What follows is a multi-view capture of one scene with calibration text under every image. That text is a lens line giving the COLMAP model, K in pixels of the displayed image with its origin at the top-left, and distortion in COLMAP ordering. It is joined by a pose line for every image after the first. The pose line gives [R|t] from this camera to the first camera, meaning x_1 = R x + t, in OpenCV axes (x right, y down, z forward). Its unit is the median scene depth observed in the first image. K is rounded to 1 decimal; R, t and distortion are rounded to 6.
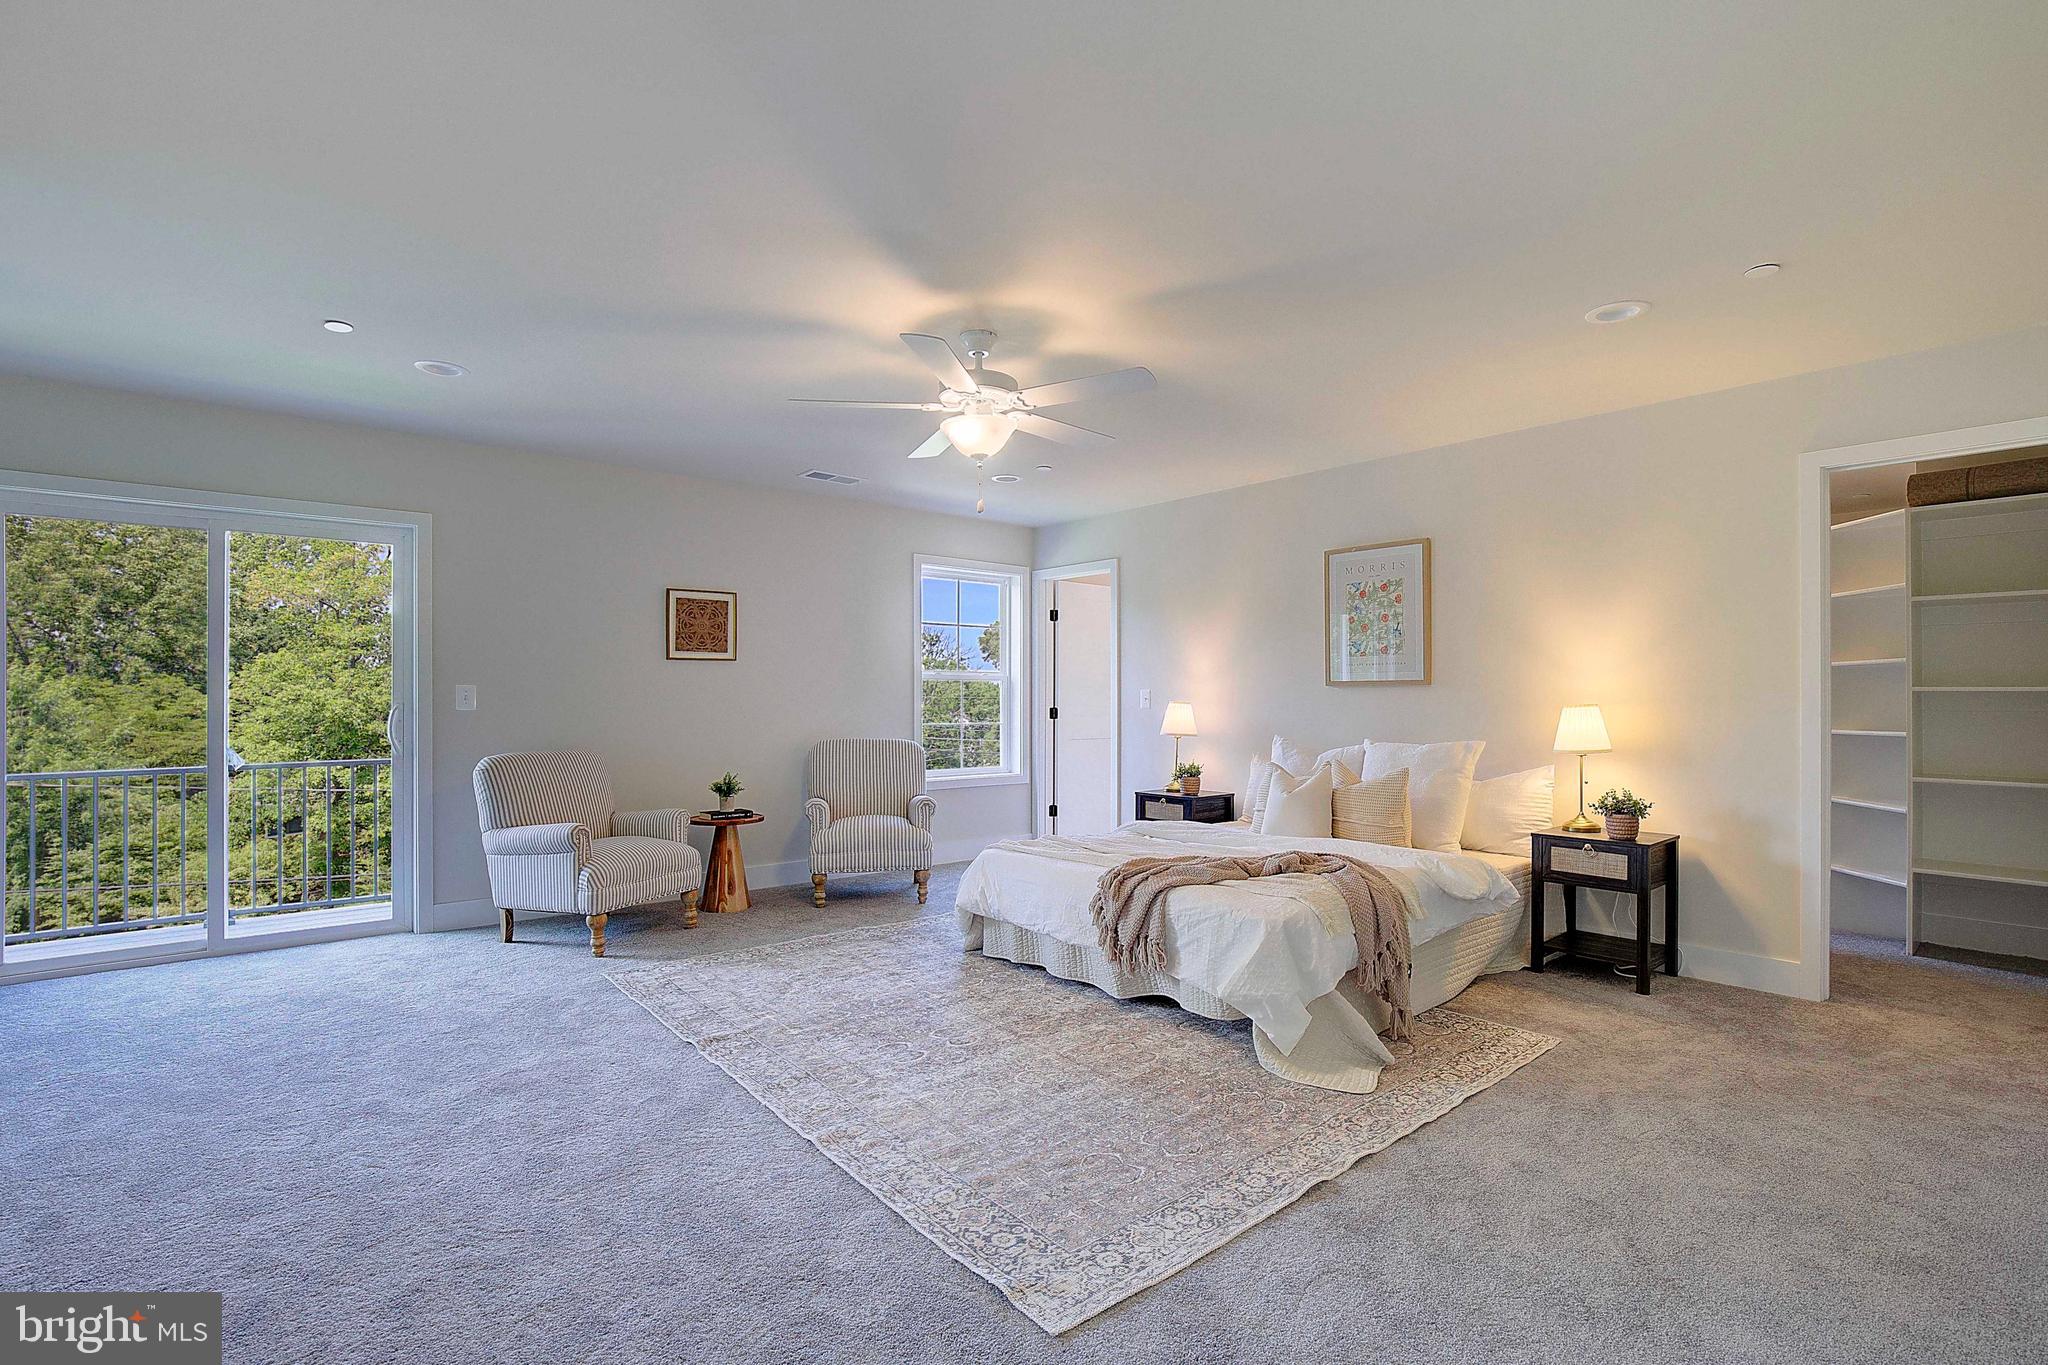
lens RADIAL K [[940.9, 0, 1036.4], [0, 940.9, 690.6], [0, 0, 1]] dist [-0.002299, -0.001476]
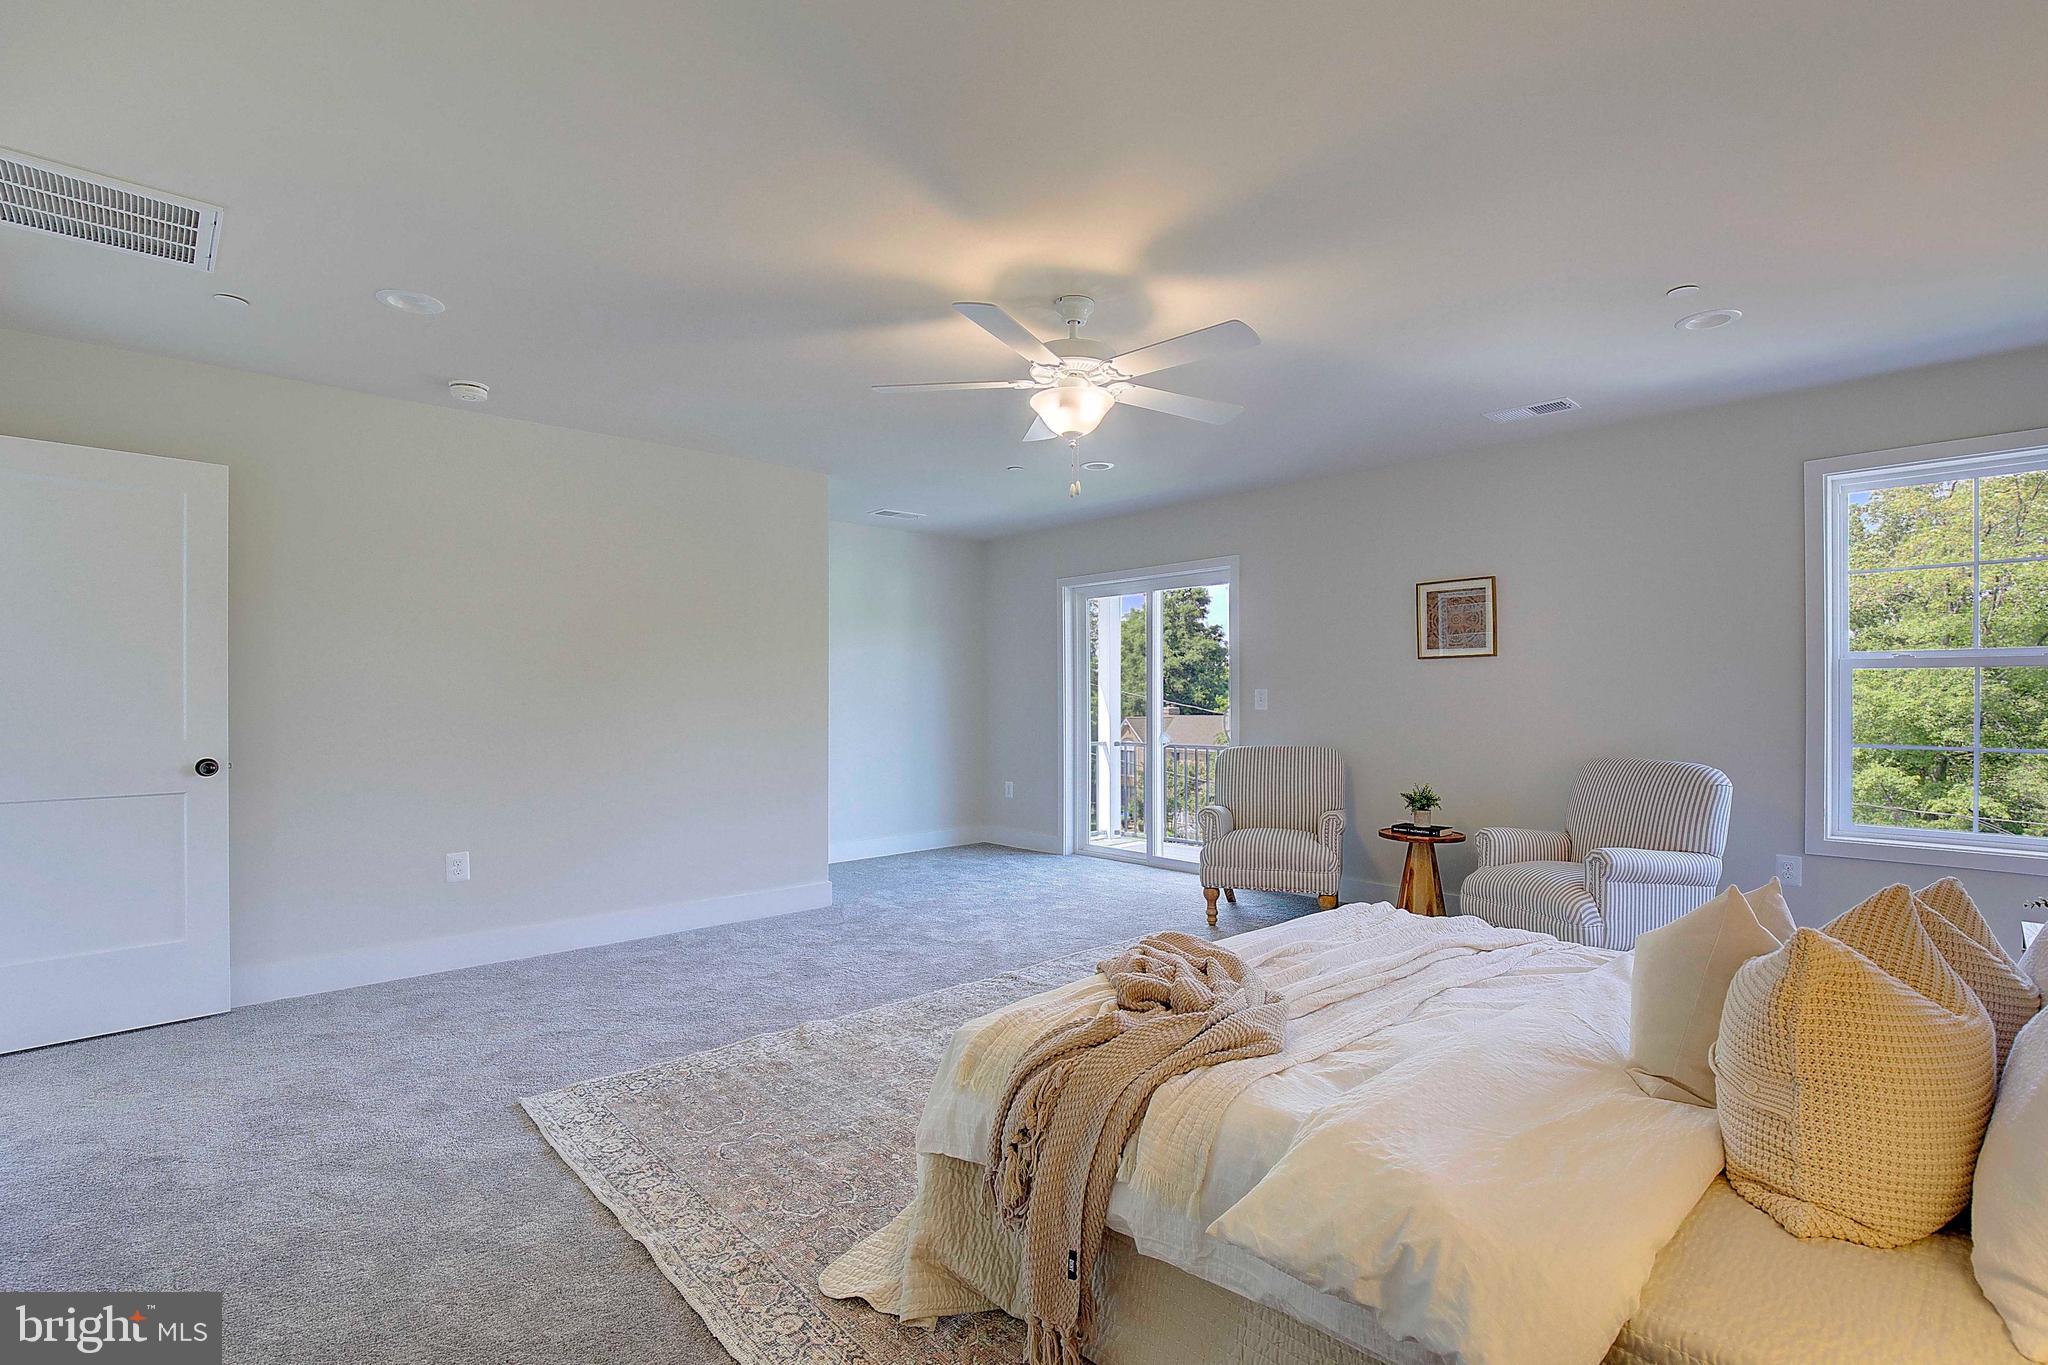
lens RADIAL K [[940.9, 0, 1036.9], [0, 940.9, 690.4], [0, 0, 1]] dist [-0.002299, -0.001476]
pose [[0.051930, -0.007339, -0.998624, 0.537527], [0.006102, 0.999957, -0.007032, 0.002840], [0.998632, -0.005728, 0.051973, 0.582925]]
